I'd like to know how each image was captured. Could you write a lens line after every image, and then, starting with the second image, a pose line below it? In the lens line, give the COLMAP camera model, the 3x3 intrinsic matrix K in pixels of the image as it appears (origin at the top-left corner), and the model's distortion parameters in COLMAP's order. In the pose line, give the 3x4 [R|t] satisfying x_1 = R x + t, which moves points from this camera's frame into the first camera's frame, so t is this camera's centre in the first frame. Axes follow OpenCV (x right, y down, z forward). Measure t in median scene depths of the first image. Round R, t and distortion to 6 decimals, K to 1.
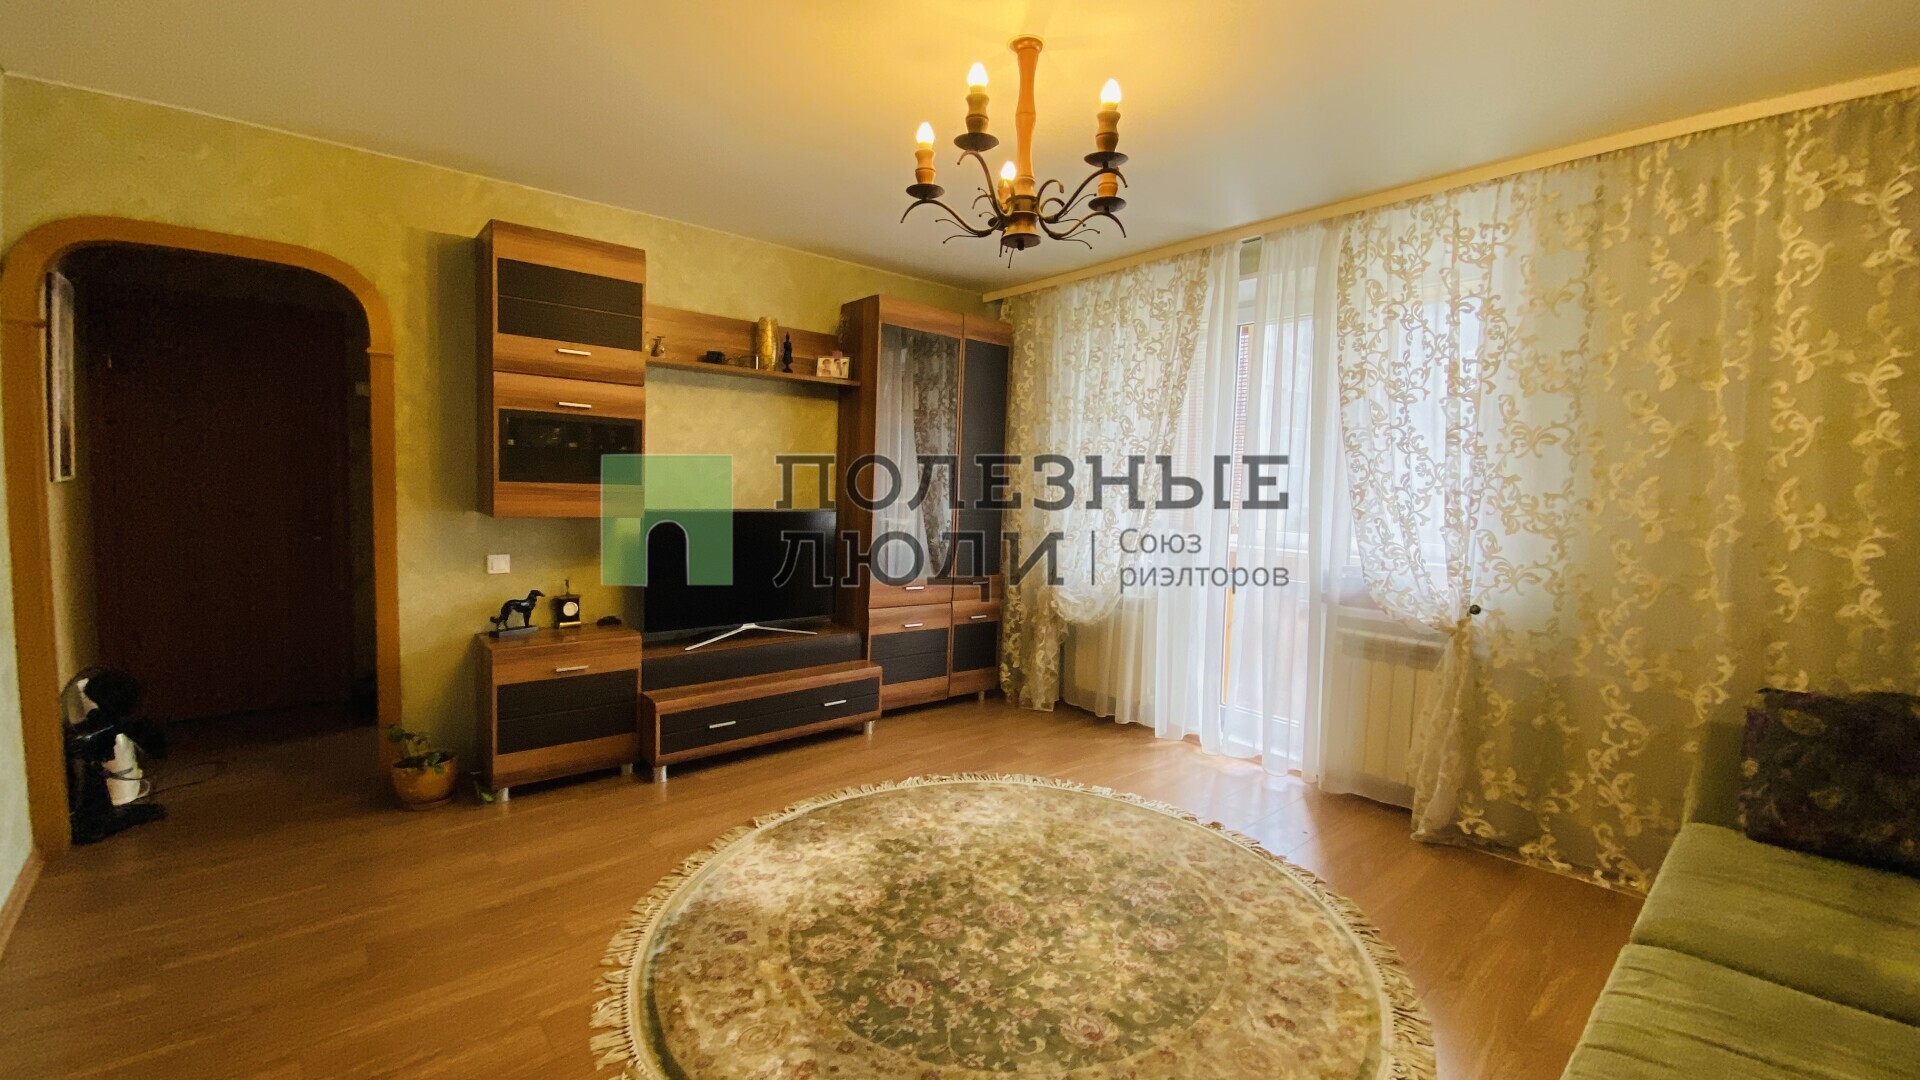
lens RADIAL K [[769.6, 0, 960.0], [0, 769.6, 540.0], [0, 0, 1]] dist [0.044220, -0.047163]
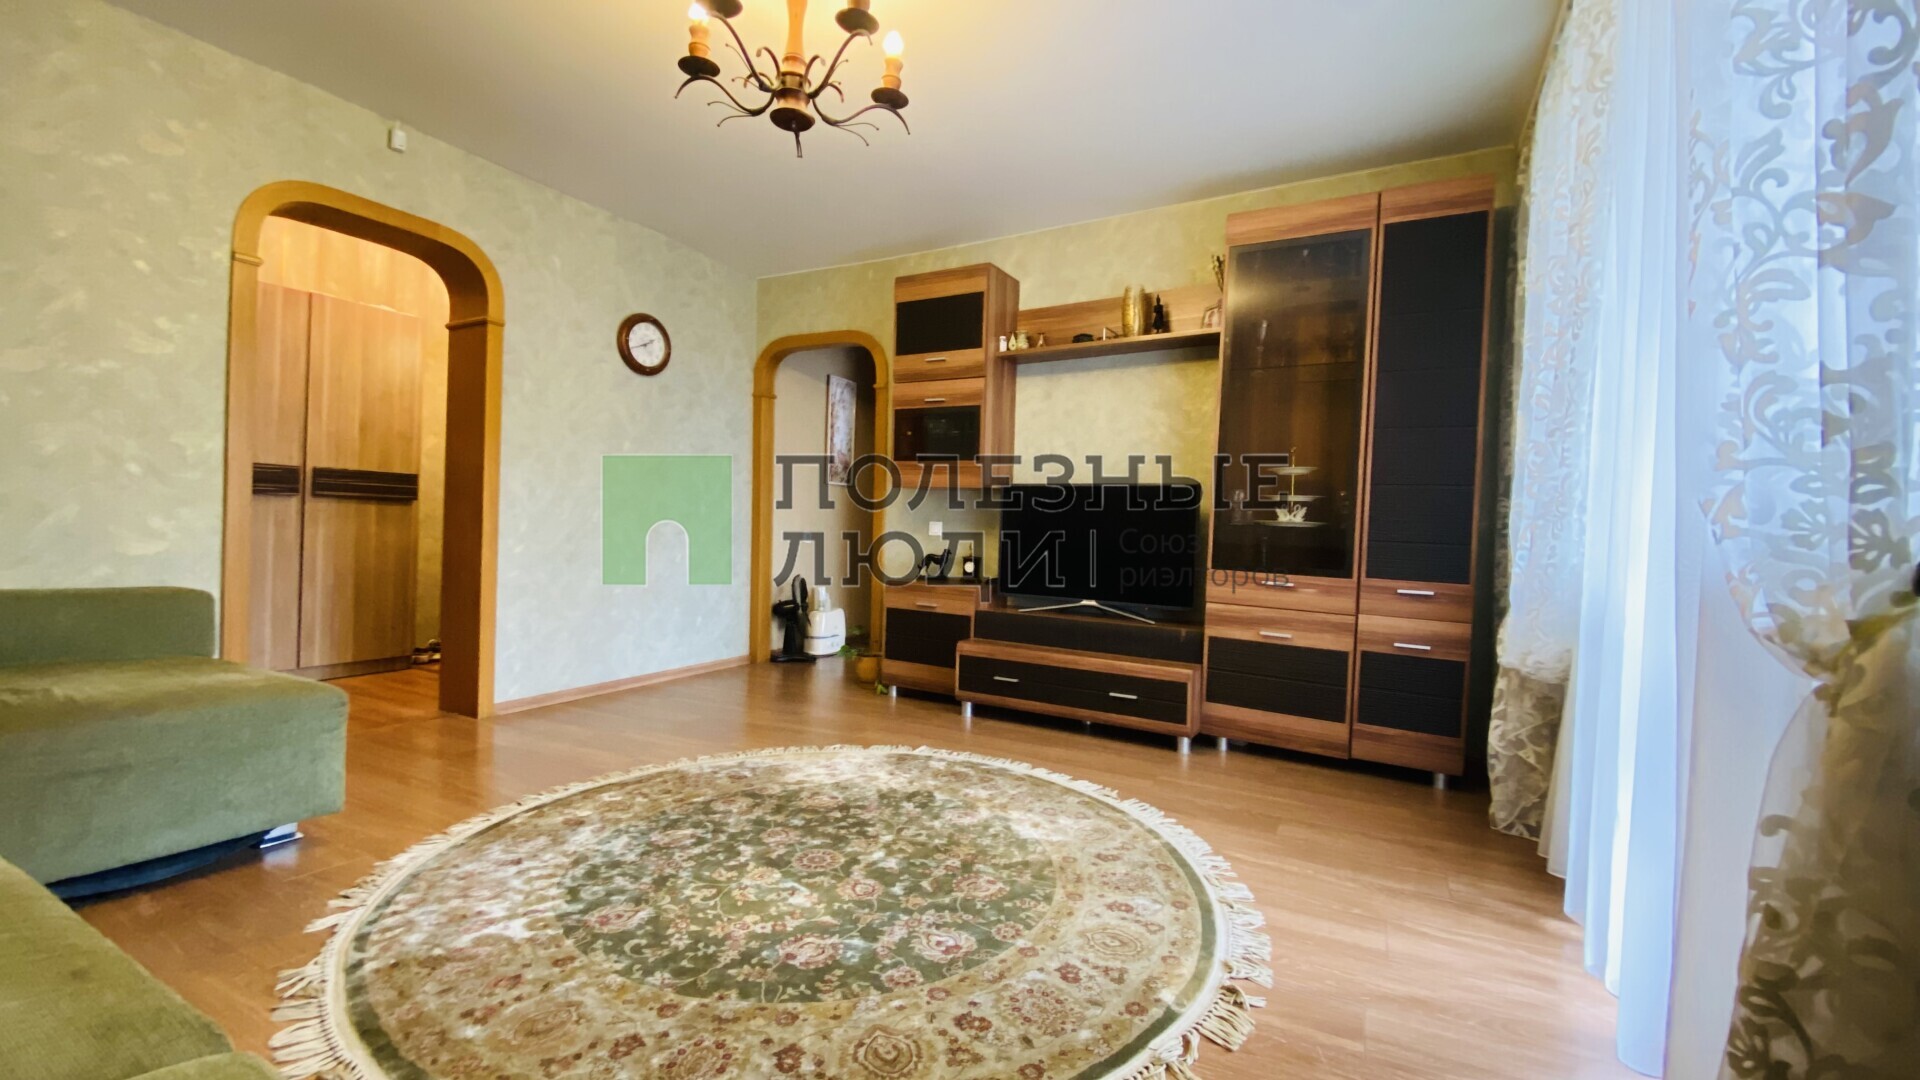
lens RADIAL K [[769.6, 0, 960.0], [0, 769.6, 540.0], [0, 0, 1]] dist [0.044220, -0.047163]
pose [[0.355321, 0.004357, -0.934734, 0.671372], [-0.089326, 0.995571, -0.029315, 0.085583], [0.930467, 0.093913, 0.354136, 0.556305]]
